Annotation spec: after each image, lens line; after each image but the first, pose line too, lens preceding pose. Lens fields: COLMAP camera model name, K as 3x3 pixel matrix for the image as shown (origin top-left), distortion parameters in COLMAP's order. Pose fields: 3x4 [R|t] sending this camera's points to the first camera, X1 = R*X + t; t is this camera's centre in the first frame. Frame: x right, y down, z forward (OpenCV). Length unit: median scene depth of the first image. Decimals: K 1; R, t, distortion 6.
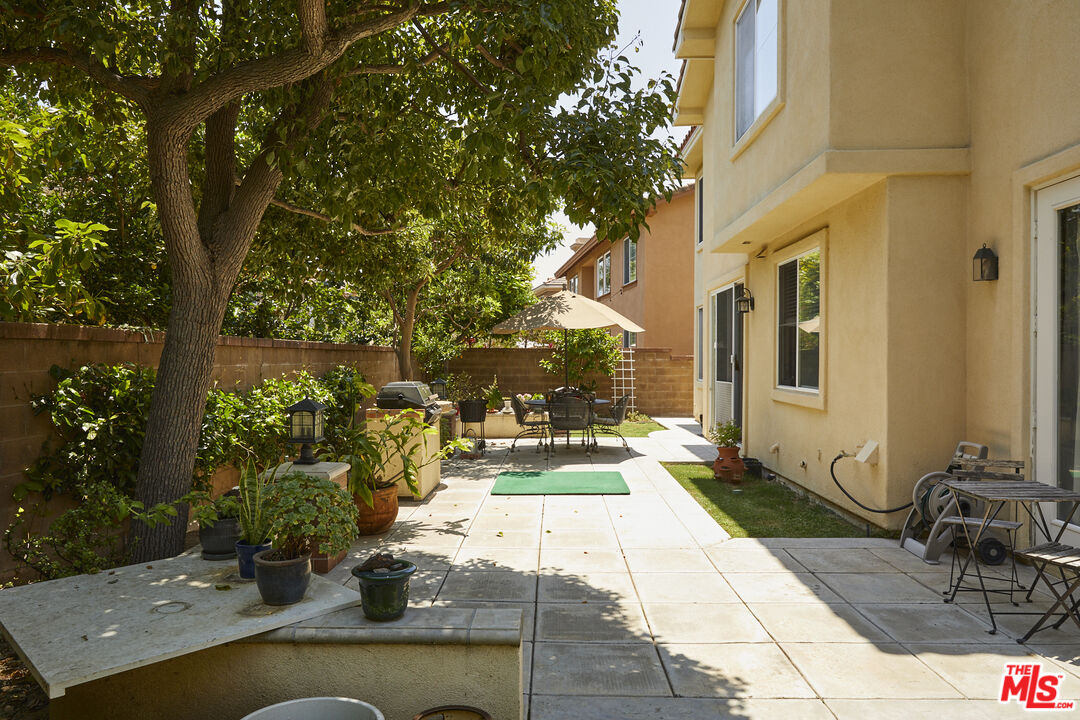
lens RADIAL K [[737.5, 0, 539.6], [0, 737.5, 360.8], [0, 0, 1]] dist [-0.005468, 0.010109]
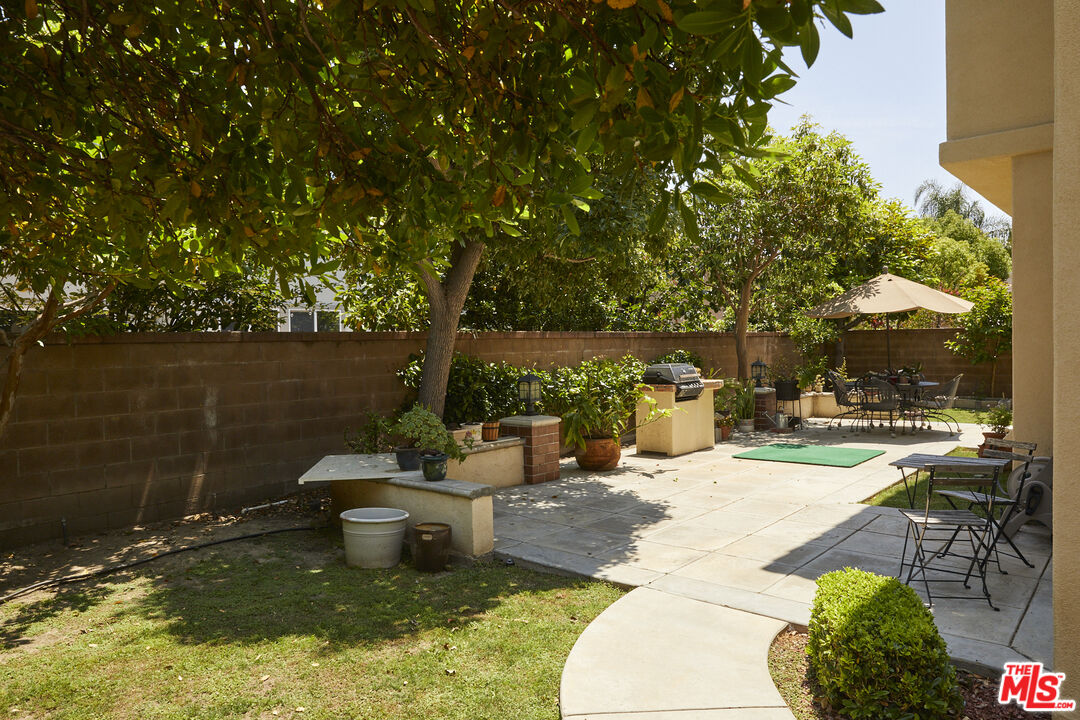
lens RADIAL K [[737.5, 0, 541.5], [0, 737.5, 357.5], [0, 0, 1]] dist [-0.005468, 0.010109]
pose [[0.775501, -0.001836, -0.631344, 0.447142], [0.014618, 0.999780, 0.015049, -0.004299], [0.631177, -0.020899, 0.775357, -0.122967]]
